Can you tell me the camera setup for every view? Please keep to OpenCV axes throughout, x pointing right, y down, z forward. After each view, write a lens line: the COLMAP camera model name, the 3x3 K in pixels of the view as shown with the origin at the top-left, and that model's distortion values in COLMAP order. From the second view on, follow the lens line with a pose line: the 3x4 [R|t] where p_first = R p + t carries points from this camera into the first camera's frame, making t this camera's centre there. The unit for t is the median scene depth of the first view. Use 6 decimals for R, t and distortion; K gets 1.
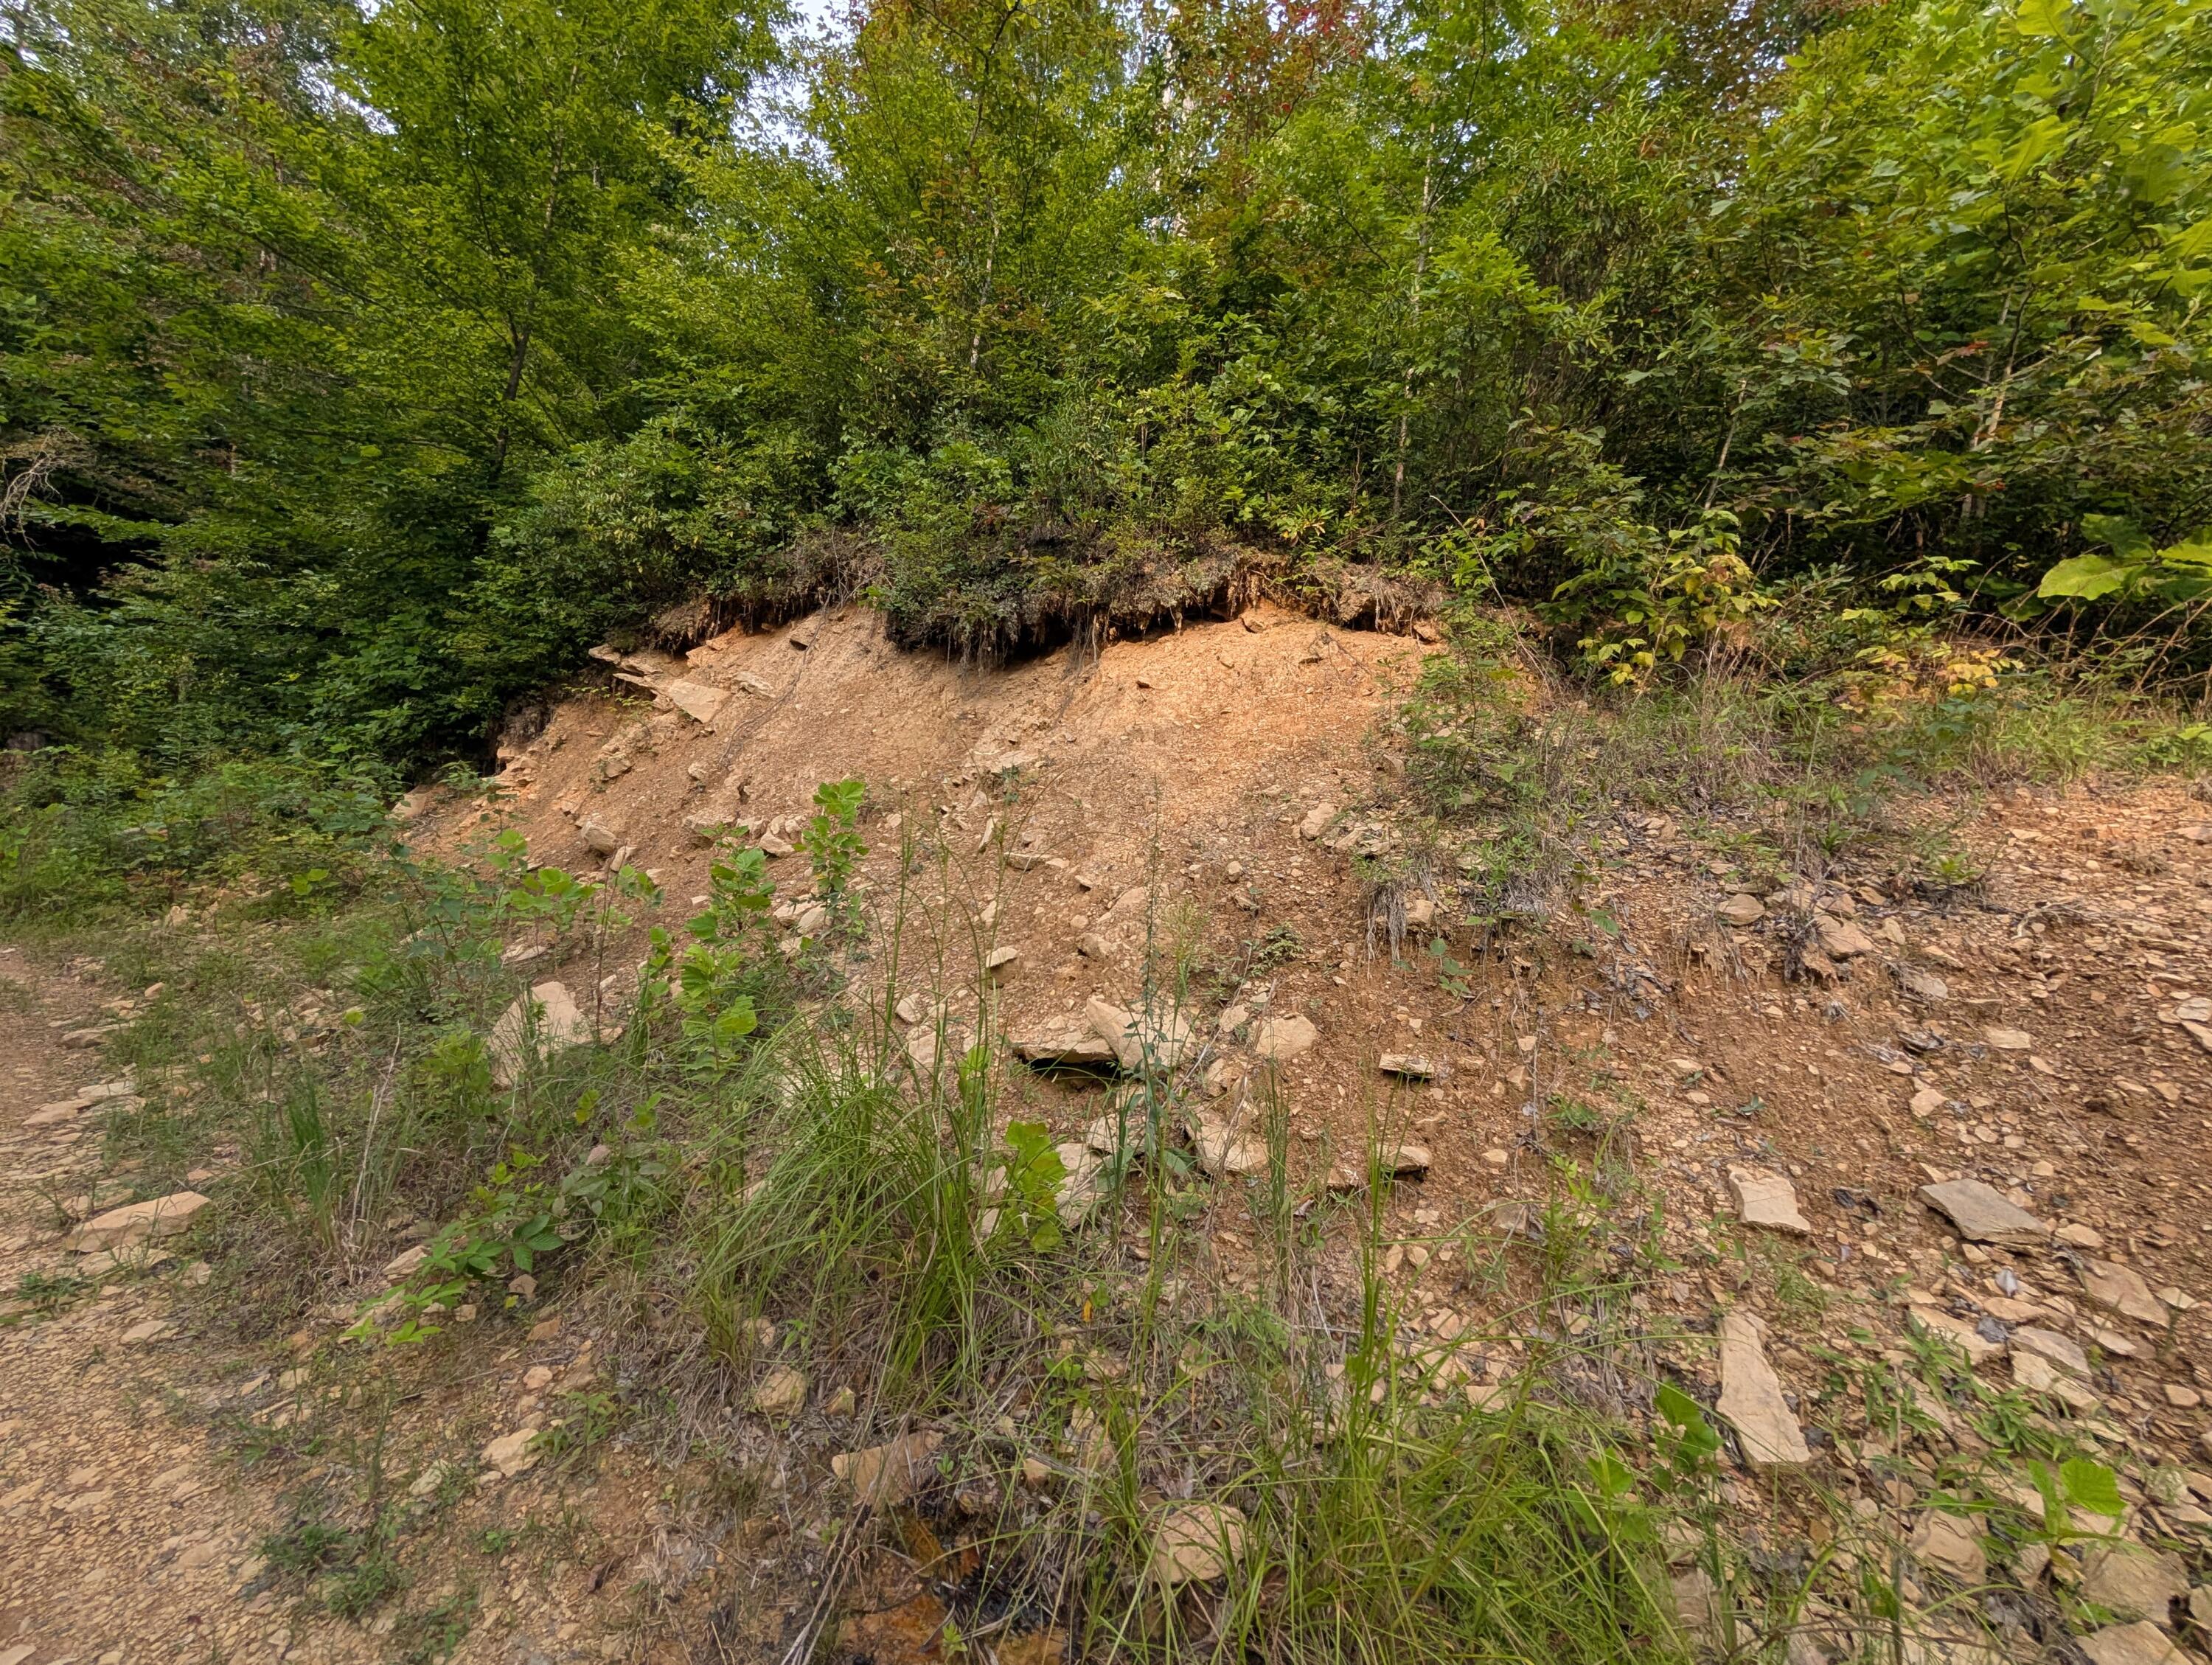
lens RADIAL K [[828.3, 0, 1111.6], [0, 828.3, 842.2], [0, 0, 1]] dist [0.000561, 0.000395]
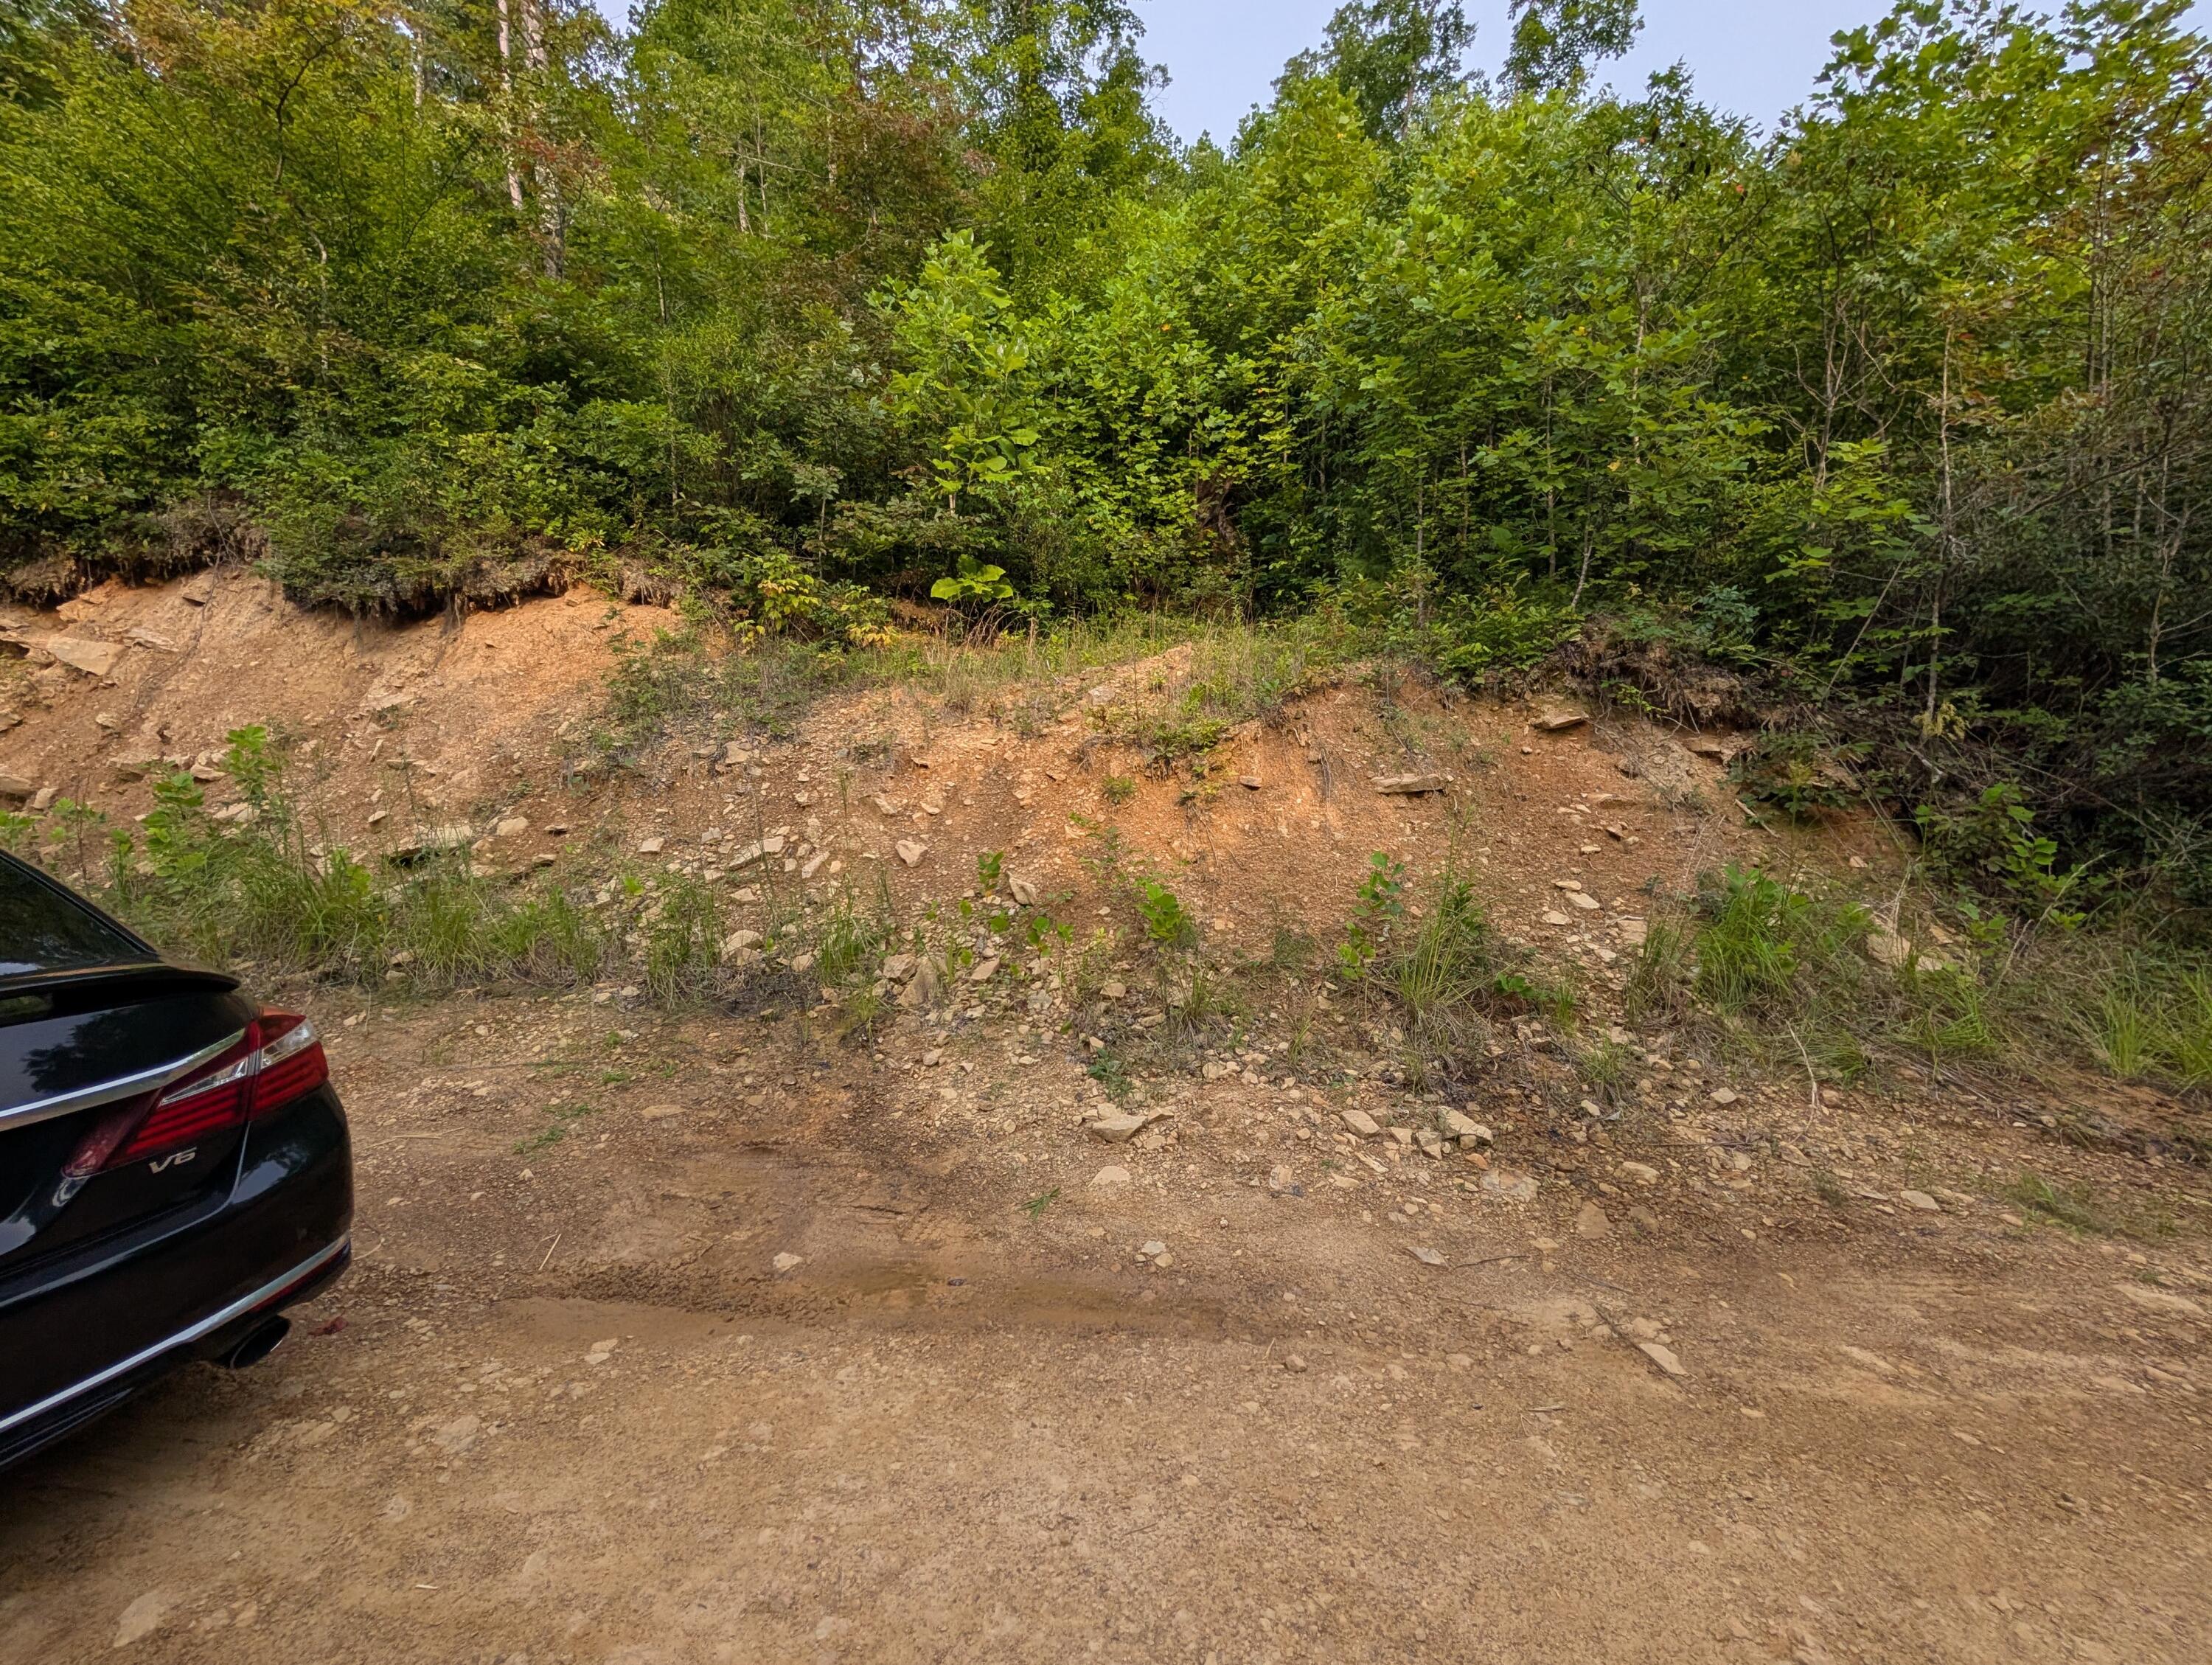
lens RADIAL K [[828.3, 0, 1099.3], [0, 828.3, 831.2], [0, 0, 1]] dist [0.000561, 0.000395]
pose [[0.906689, -0.140897, 0.397572, 0.319208], [0.086560, 0.984653, 0.151548, 0.016087], [-0.412823, -0.102993, 0.904969, -0.733514]]
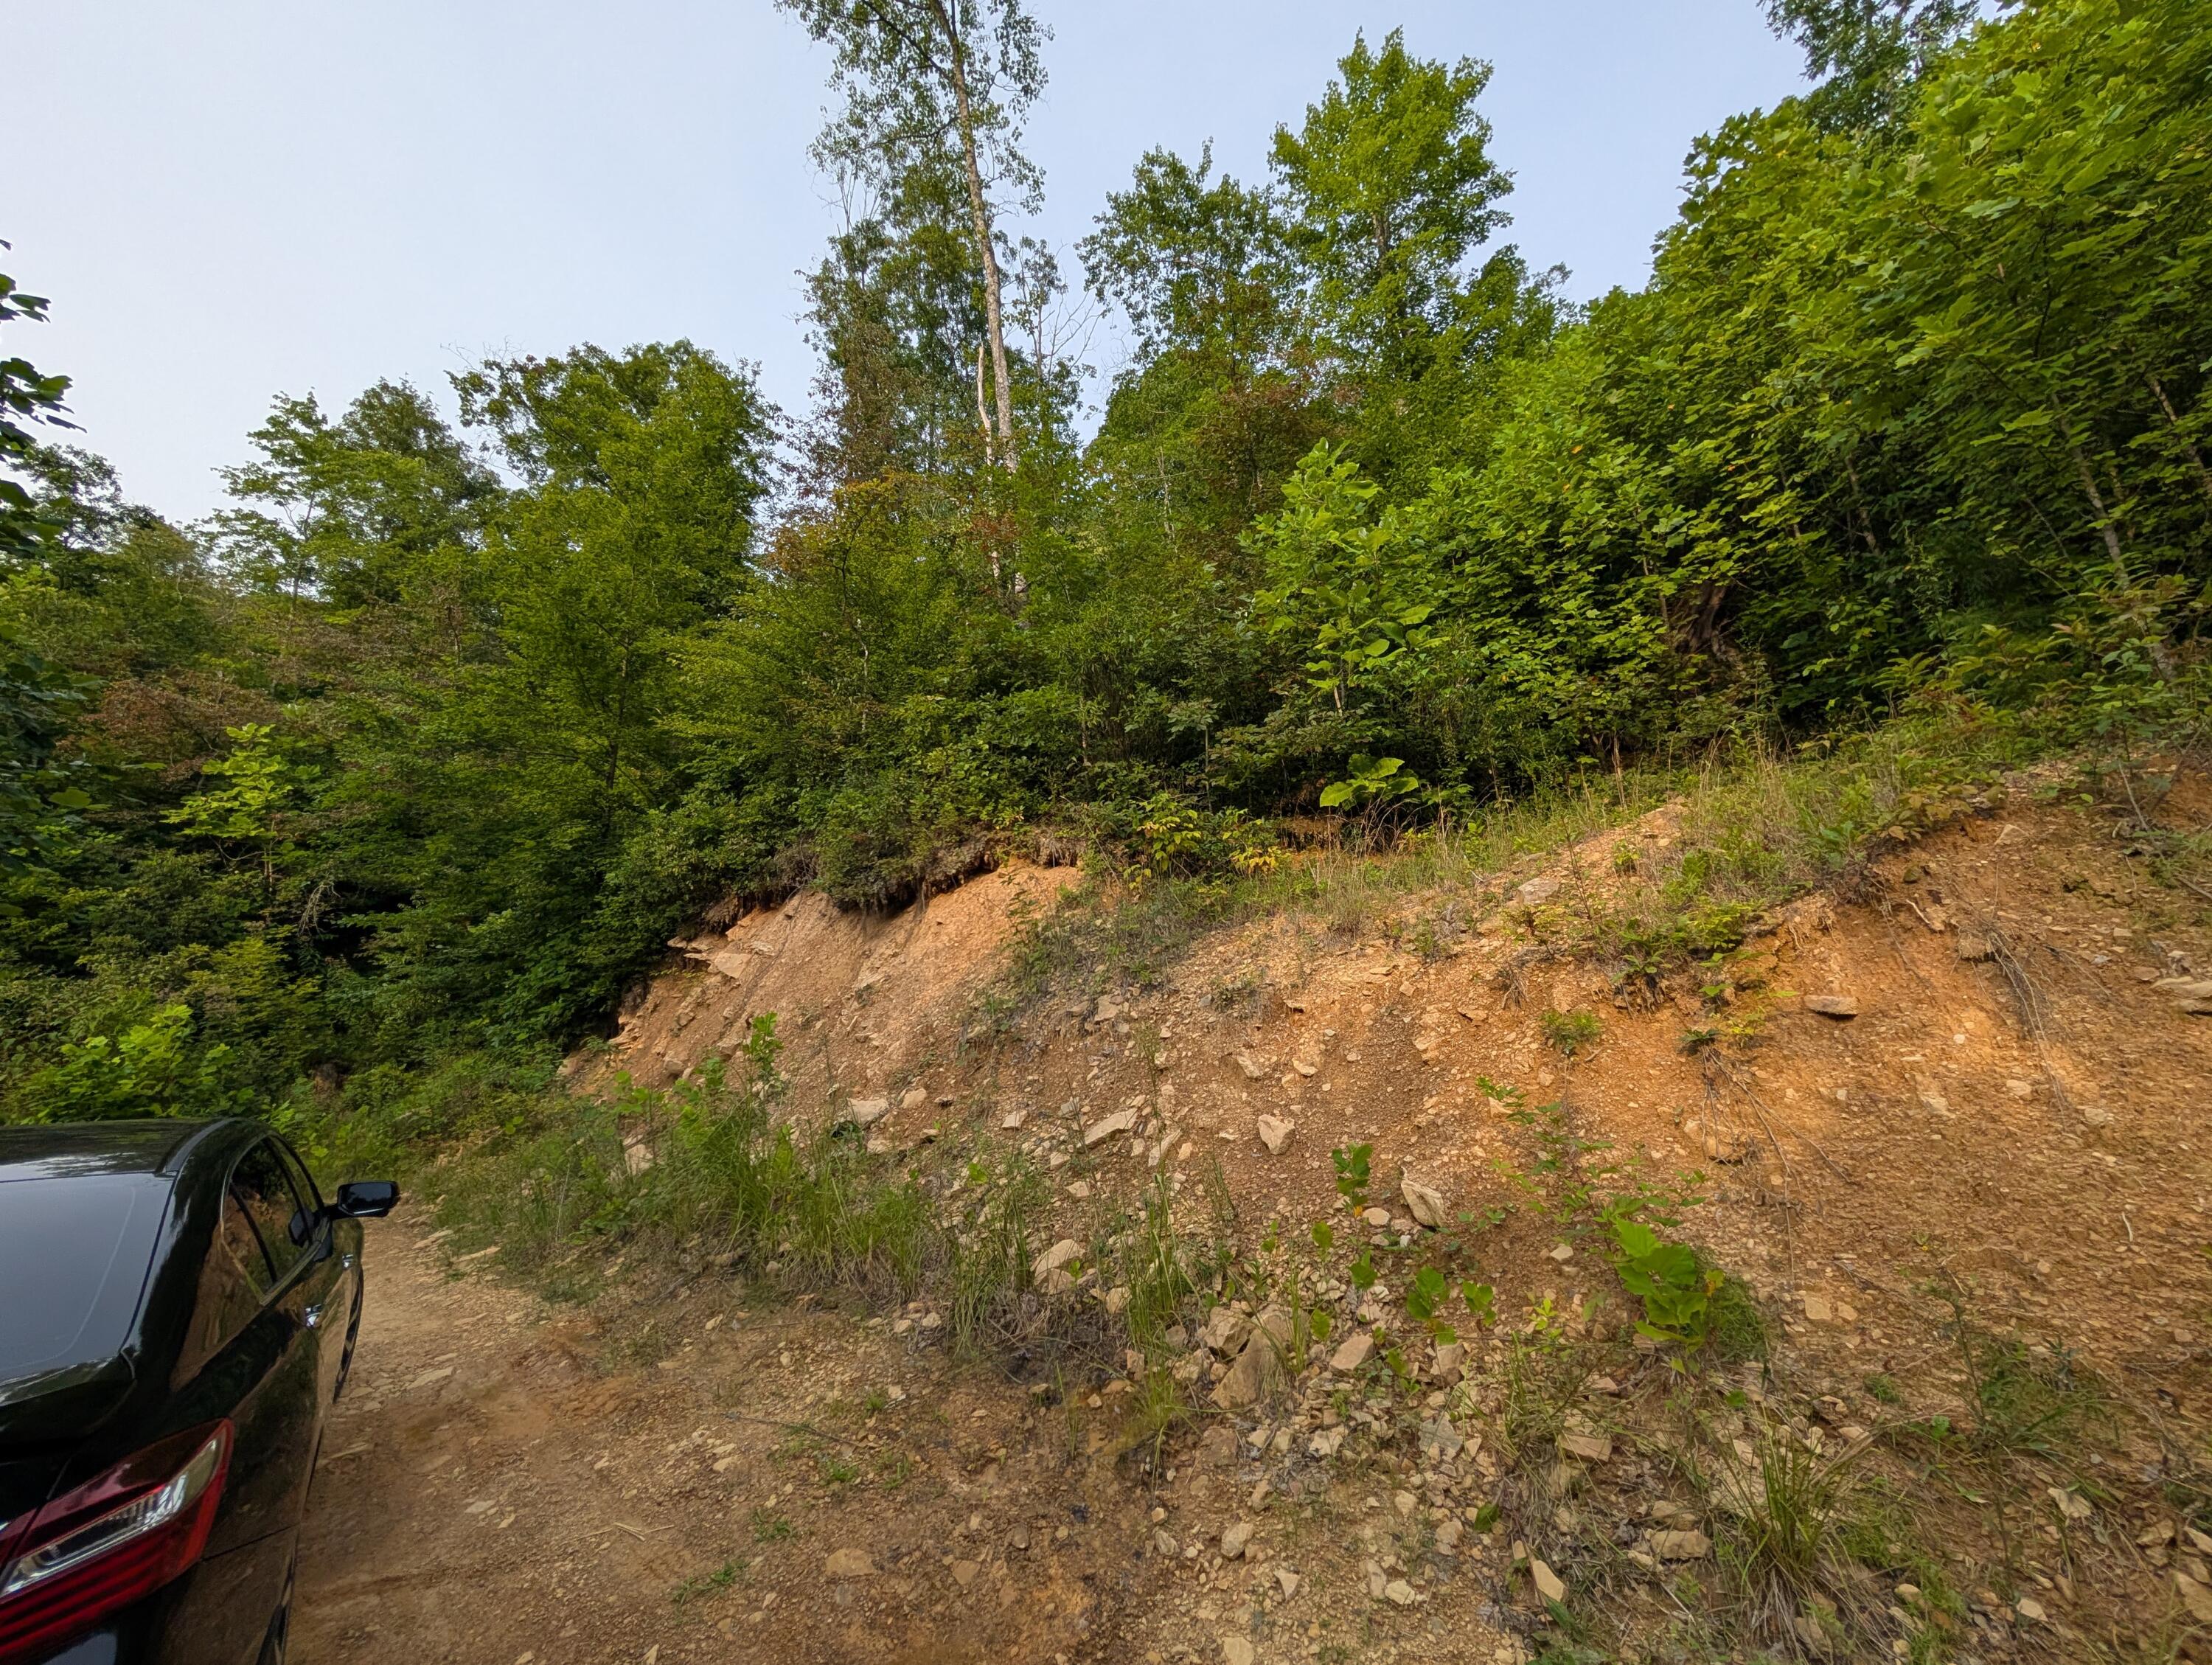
lens RADIAL K [[828.3, 0, 1119.2], [0, 828.3, 841.2], [0, 0, 1]] dist [0.000561, 0.000395]
pose [[0.974236, -0.206347, -0.091021, 0.470105], [0.187567, 0.965425, -0.181034, 0.027203], [0.125229, 0.159297, 0.979256, -0.553511]]
